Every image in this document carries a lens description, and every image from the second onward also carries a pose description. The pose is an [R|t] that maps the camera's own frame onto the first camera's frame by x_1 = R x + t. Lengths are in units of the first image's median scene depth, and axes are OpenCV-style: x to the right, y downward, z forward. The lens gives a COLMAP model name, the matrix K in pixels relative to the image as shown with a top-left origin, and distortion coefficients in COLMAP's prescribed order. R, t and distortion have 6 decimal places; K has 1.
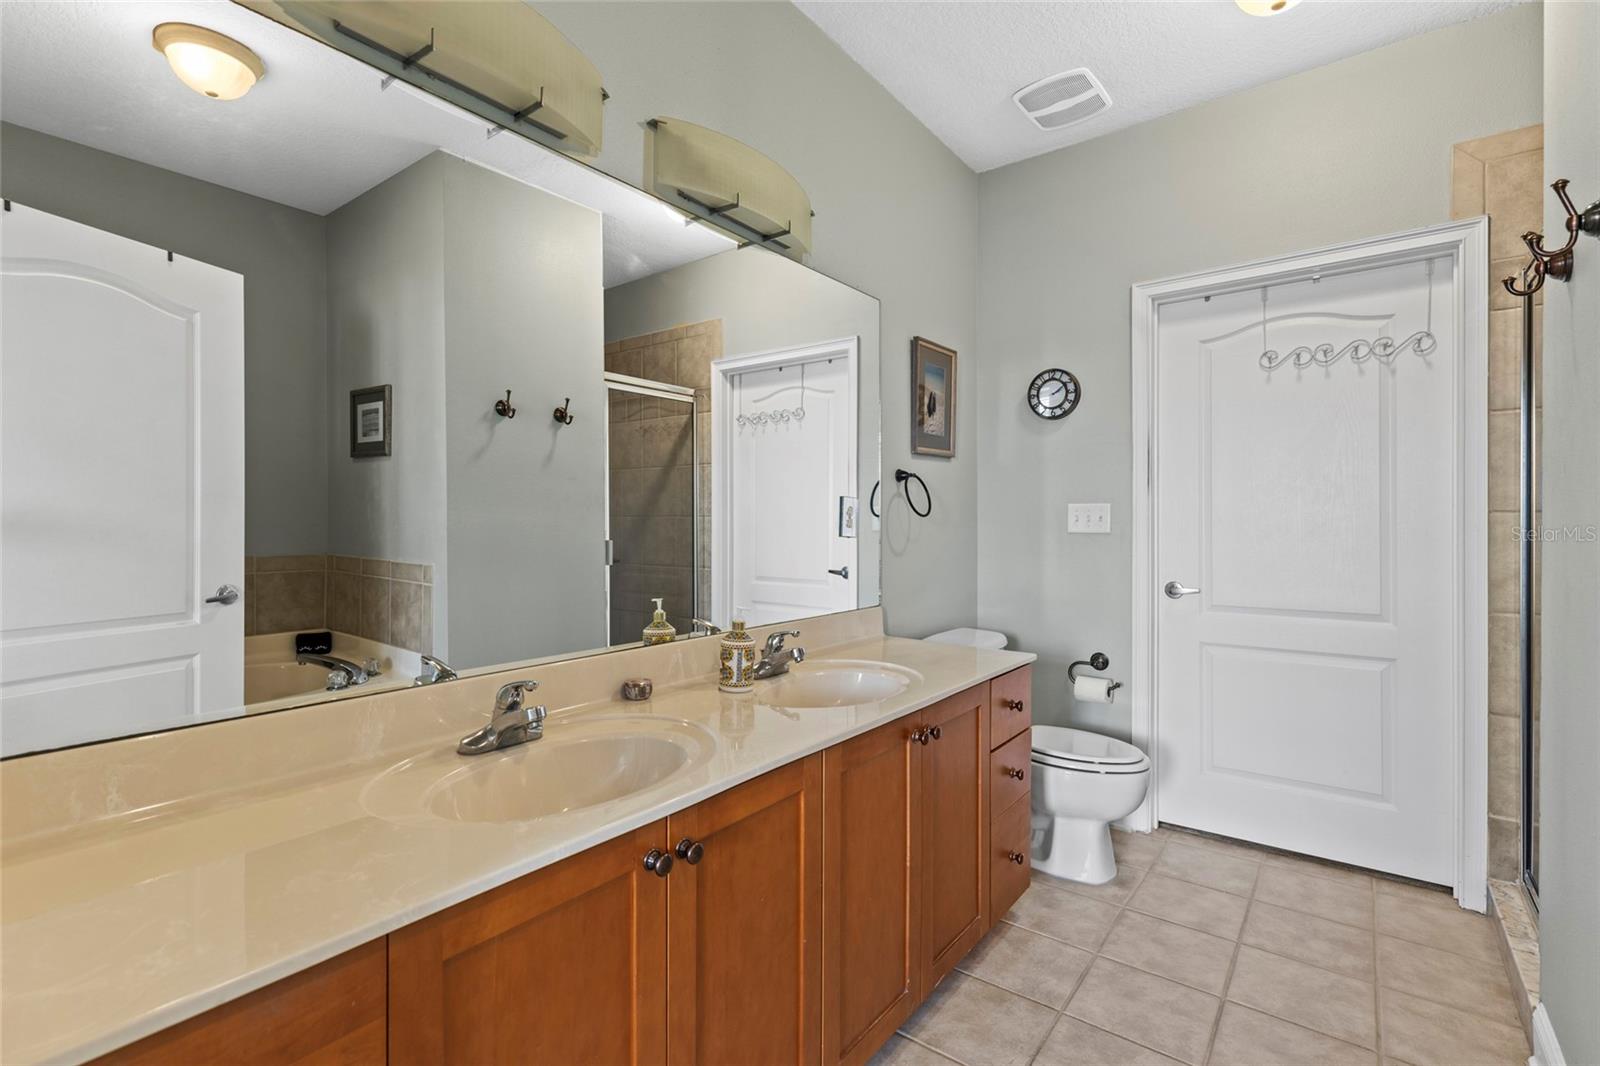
lens RADIAL K [[720.8, 0, 796.9], [0, 720.8, 529.1], [0, 0, 1]] dist [0.004348, 0.000872]
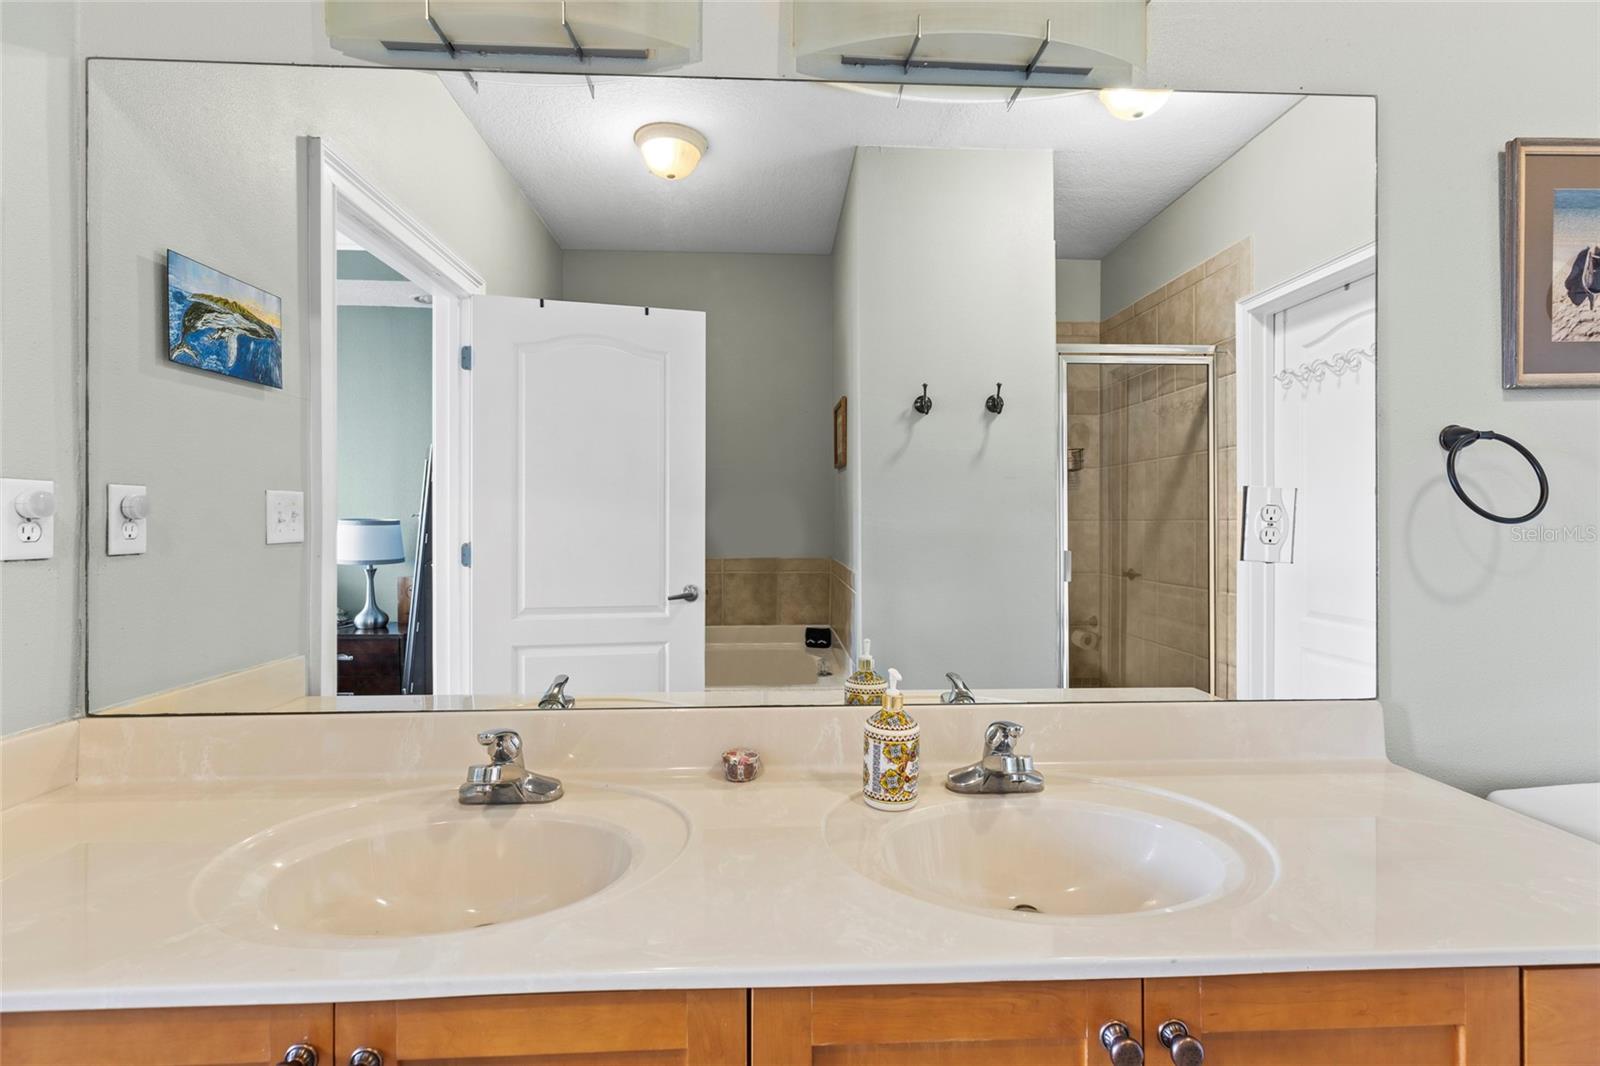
lens RADIAL K [[725.6, 0, 799.1], [0, 725.6, 522.7], [0, 0, 1]] dist [0.003472, -0.000192]
pose [[0.652488, -0.004059, -0.757788, 0.162667], [-0.006687, 0.999916, -0.011114, -0.006009], [0.757769, 0.012319, 0.652406, 0.248780]]
